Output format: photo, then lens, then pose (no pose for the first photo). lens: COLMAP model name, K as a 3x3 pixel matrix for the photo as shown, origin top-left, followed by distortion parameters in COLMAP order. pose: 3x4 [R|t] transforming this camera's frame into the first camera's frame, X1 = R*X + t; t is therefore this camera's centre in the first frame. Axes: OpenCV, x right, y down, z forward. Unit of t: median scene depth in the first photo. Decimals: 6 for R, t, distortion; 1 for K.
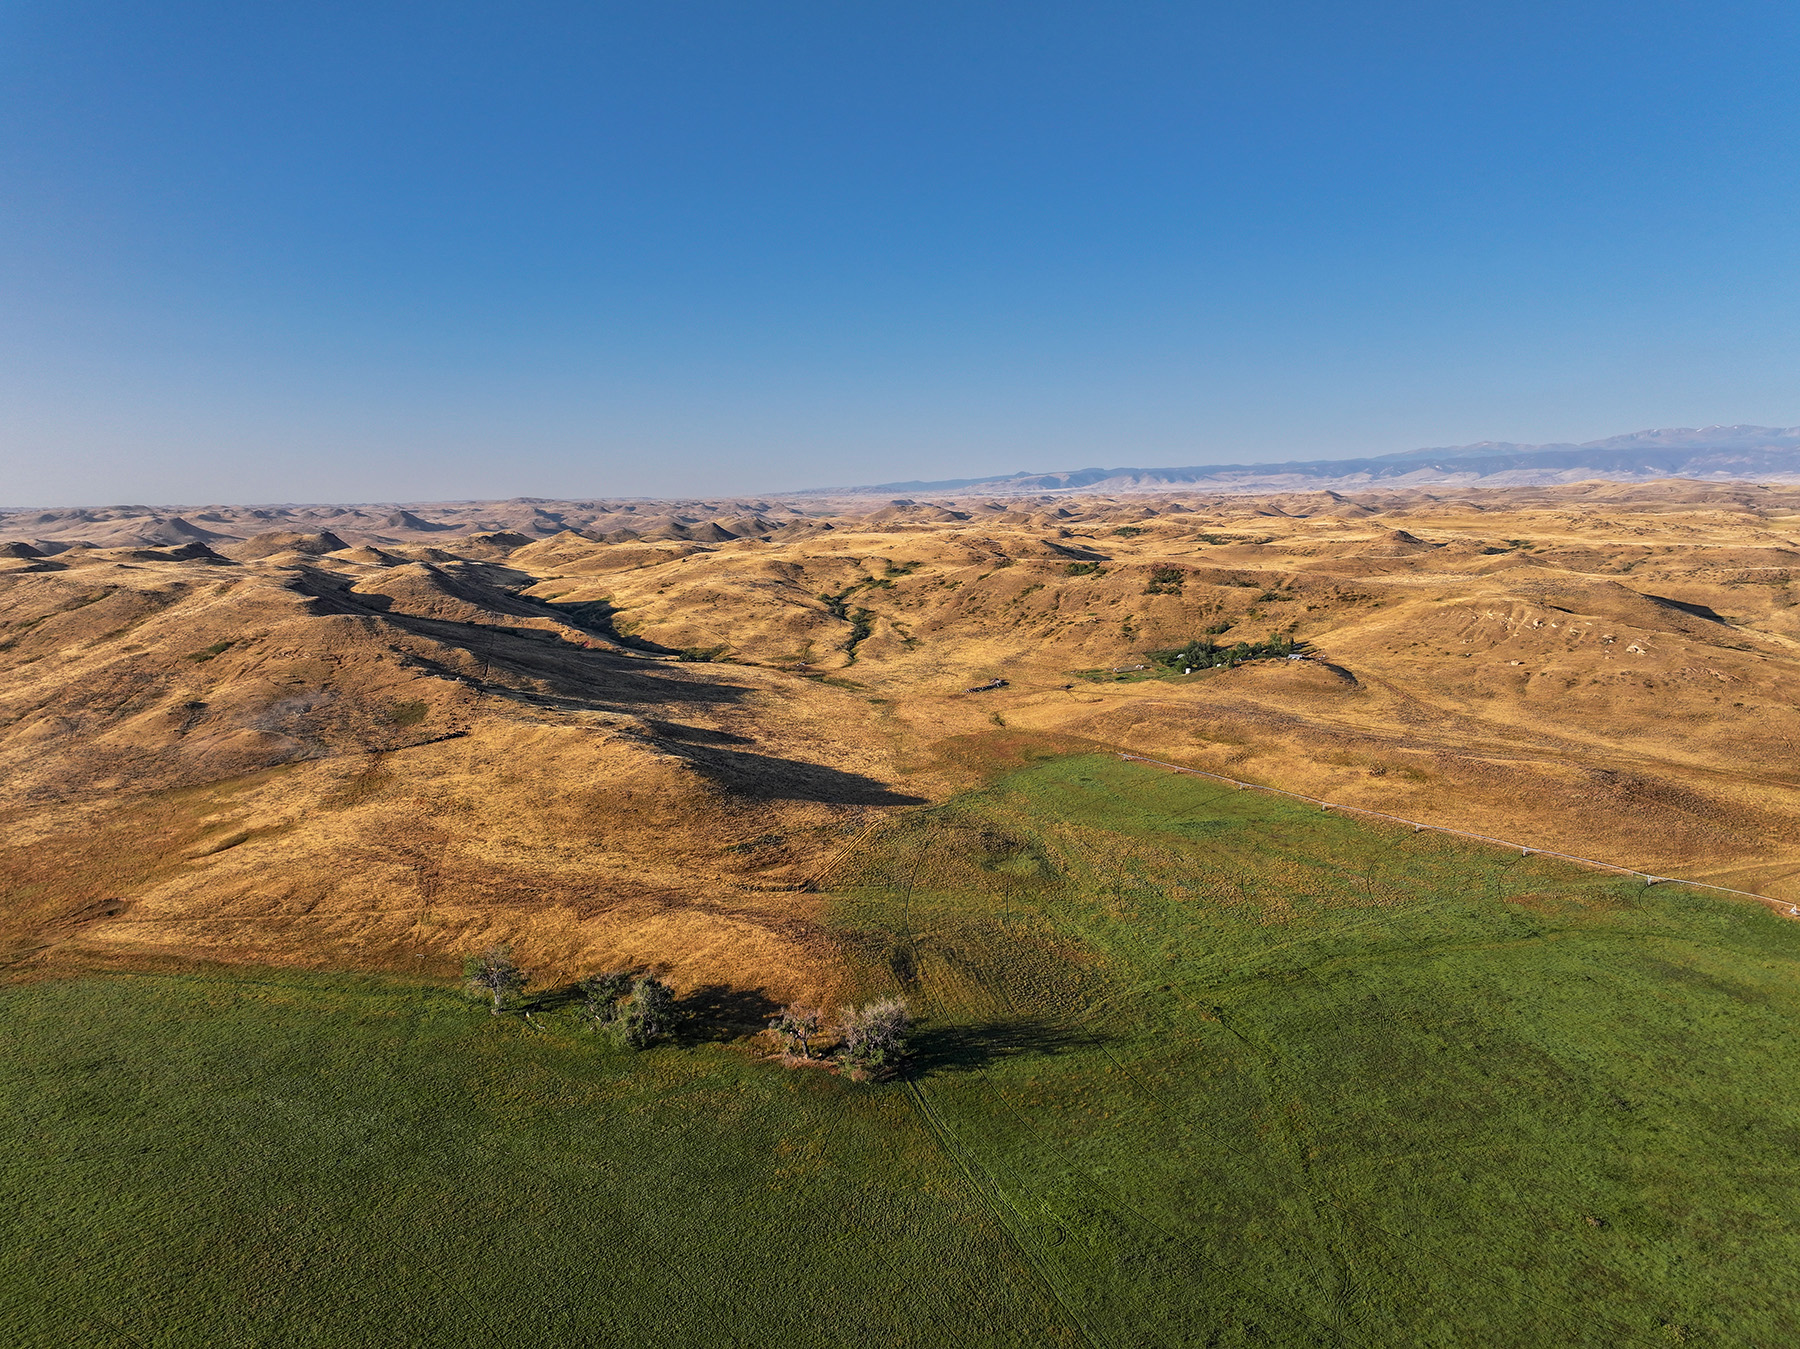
lens RADIAL K [[1267.4, 0, 907.0], [0, 1267.4, 670.1], [0, 0, 1]] dist [0.004004, 0.012077]
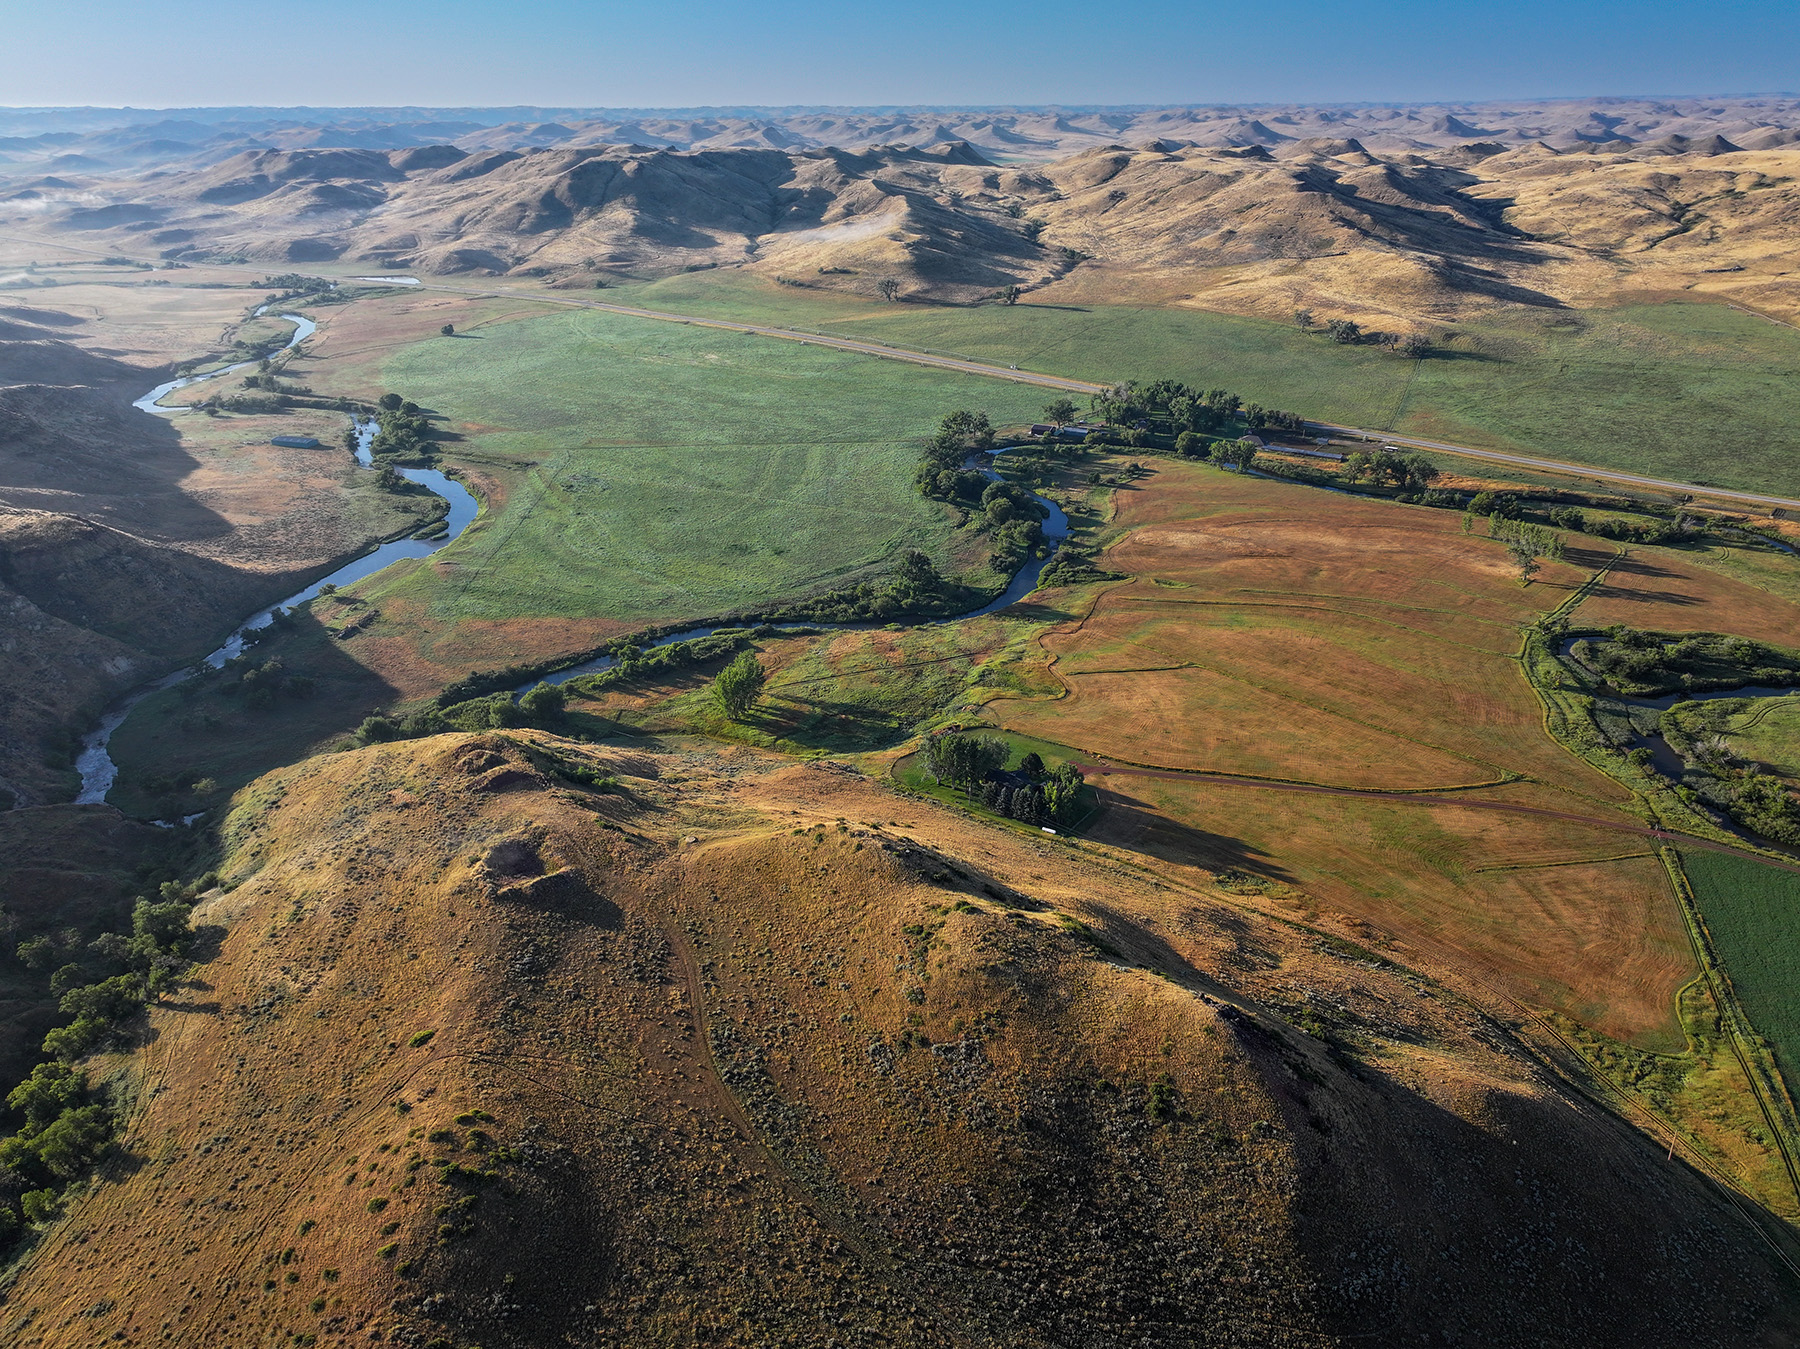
lens RADIAL K [[1267.4, 0, 907.0], [0, 1267.4, 670.1], [0, 0, 1]] dist [0.004004, 0.012077]
pose [[0.717978, 0.292078, -0.631821, 0.432656], [-0.098496, 0.941201, 0.323171, 0.062382], [0.689062, -0.169797, 0.704530, -0.709379]]
